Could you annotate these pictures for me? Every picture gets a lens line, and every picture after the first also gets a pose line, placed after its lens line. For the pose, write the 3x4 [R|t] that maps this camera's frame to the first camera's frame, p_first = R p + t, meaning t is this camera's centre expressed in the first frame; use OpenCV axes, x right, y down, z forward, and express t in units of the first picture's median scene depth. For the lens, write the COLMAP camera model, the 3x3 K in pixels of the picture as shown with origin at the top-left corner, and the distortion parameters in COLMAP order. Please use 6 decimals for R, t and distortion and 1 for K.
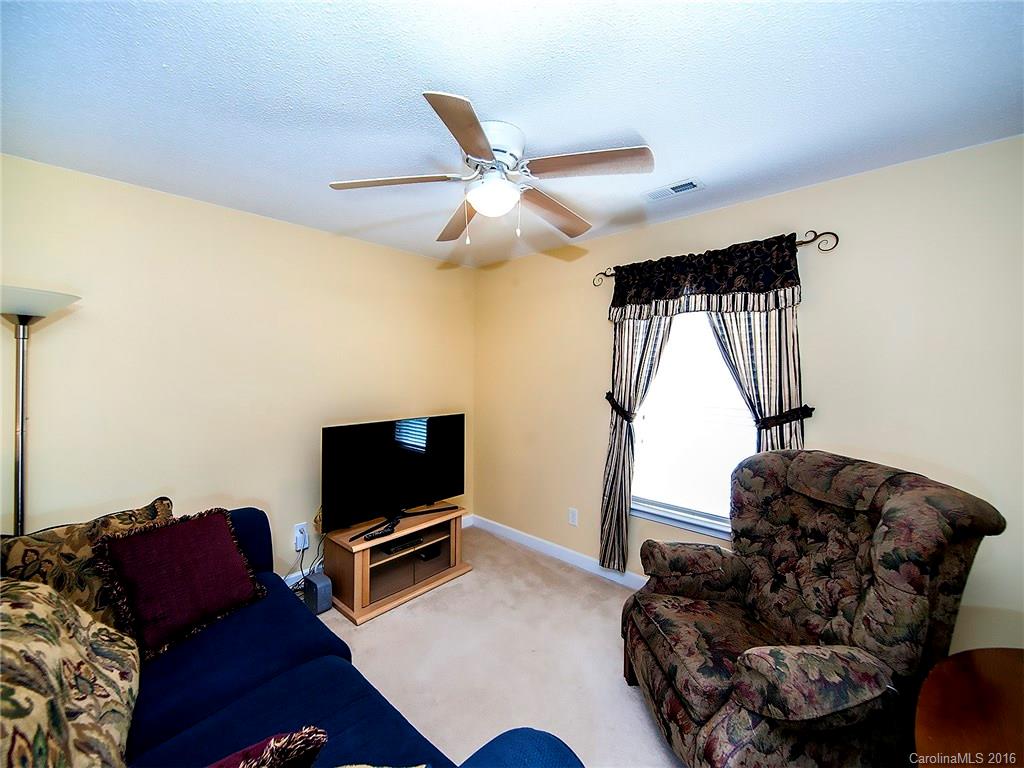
lens RADIAL K [[420.5, 0, 503.7], [0, 420.5, 377.8], [0, 0, 1]] dist [-0.000164, -0.004599]
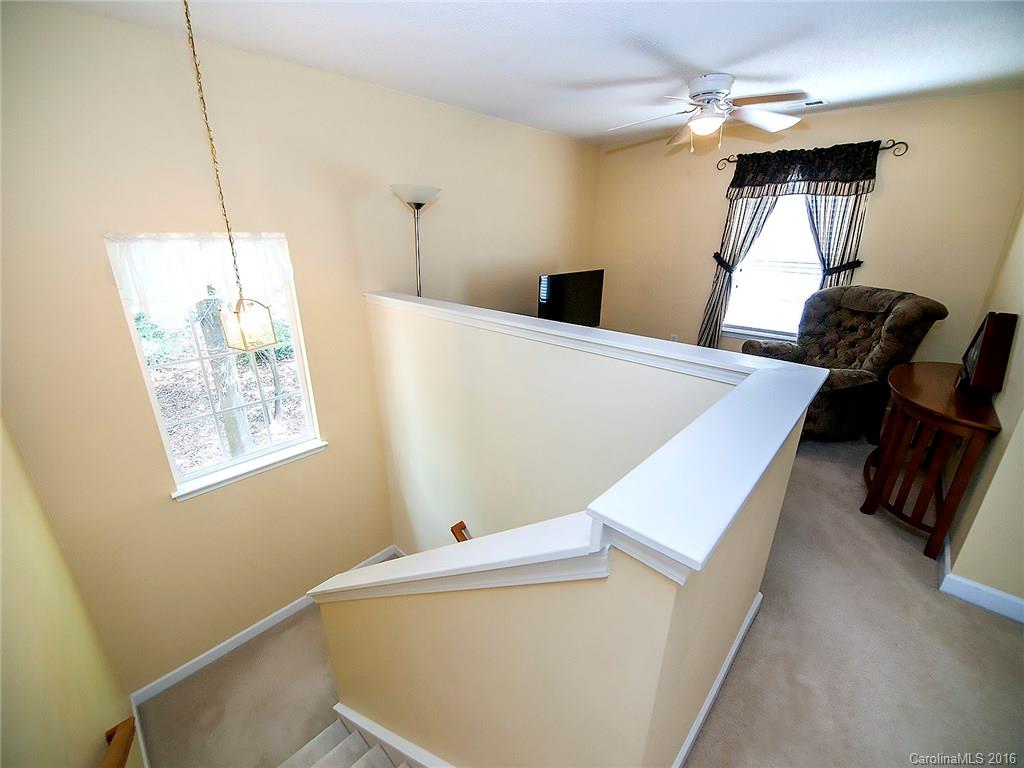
lens RADIAL K [[420.5, 0, 513.1], [0, 420.5, 390.1], [0, 0, 1]] dist [-0.000164, -0.004599]
pose [[0.999816, -0.009836, 0.016464, -0.633188], [0.003800, 0.943056, 0.332612, -0.002664], [-0.018798, -0.332489, 0.942920, -0.660655]]
